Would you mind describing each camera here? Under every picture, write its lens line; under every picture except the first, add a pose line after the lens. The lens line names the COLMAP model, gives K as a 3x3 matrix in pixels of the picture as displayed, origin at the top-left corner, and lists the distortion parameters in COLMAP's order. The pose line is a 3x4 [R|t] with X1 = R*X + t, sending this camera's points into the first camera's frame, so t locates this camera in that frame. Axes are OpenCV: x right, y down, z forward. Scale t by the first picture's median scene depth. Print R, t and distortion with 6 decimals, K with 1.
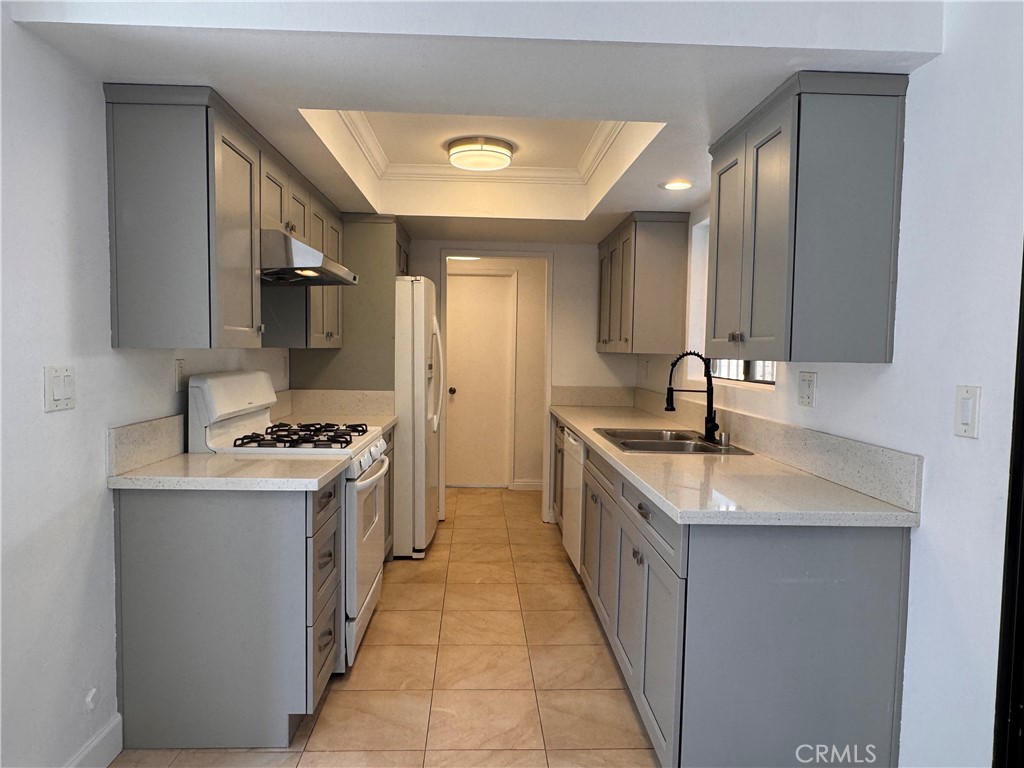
lens RADIAL K [[683.5, 0, 512.0], [0, 683.5, 384.0], [0, 0, 1]] dist [-0.000859, -0.000011]
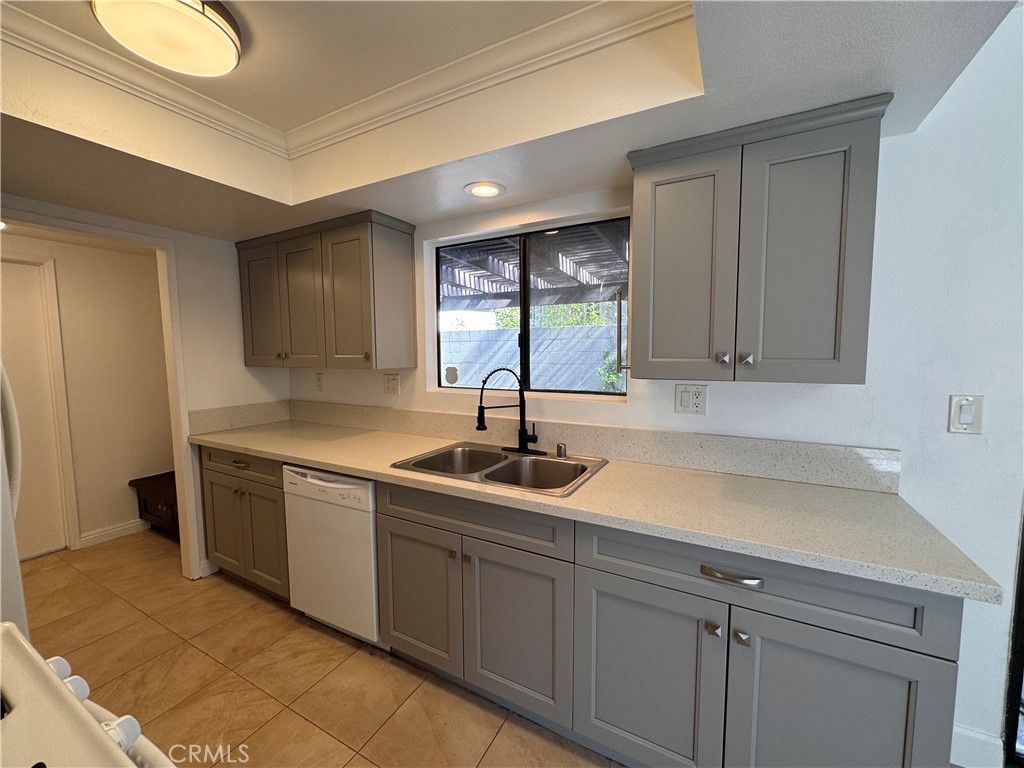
lens RADIAL K [[409.7, 0, 512.0], [0, 409.7, 384.0], [0, 0, 1]] dist [-0.001417, -0.000646]
pose [[0.519698, -0.090616, 0.849531, -0.212674], [0.058897, 0.995794, 0.070188, -0.057954], [-0.852318, 0.013558, 0.522848, 0.612985]]
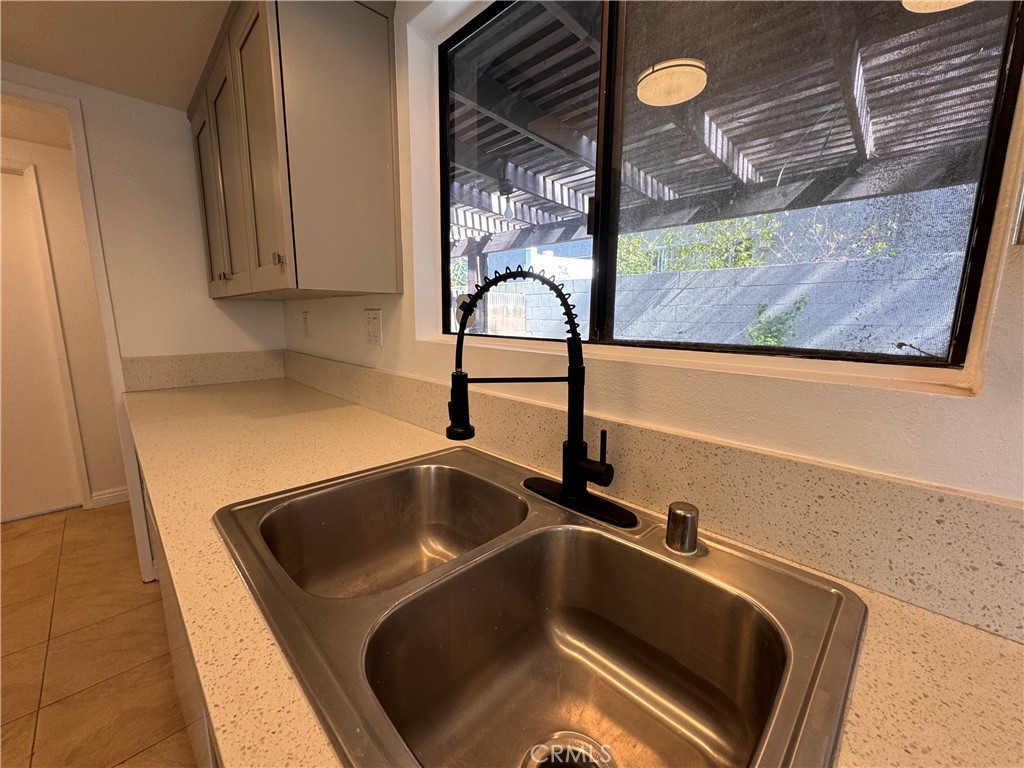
lens RADIAL K [[409.7, 0, 512.0], [0, 409.7, 384.0], [0, 0, 1]] dist [-0.001417, -0.000646]
pose [[0.741084, -0.123935, 0.659875, 0.102197], [0.038579, 0.989052, 0.142432, -0.017223], [-0.670303, -0.080096, 0.737752, 0.761615]]
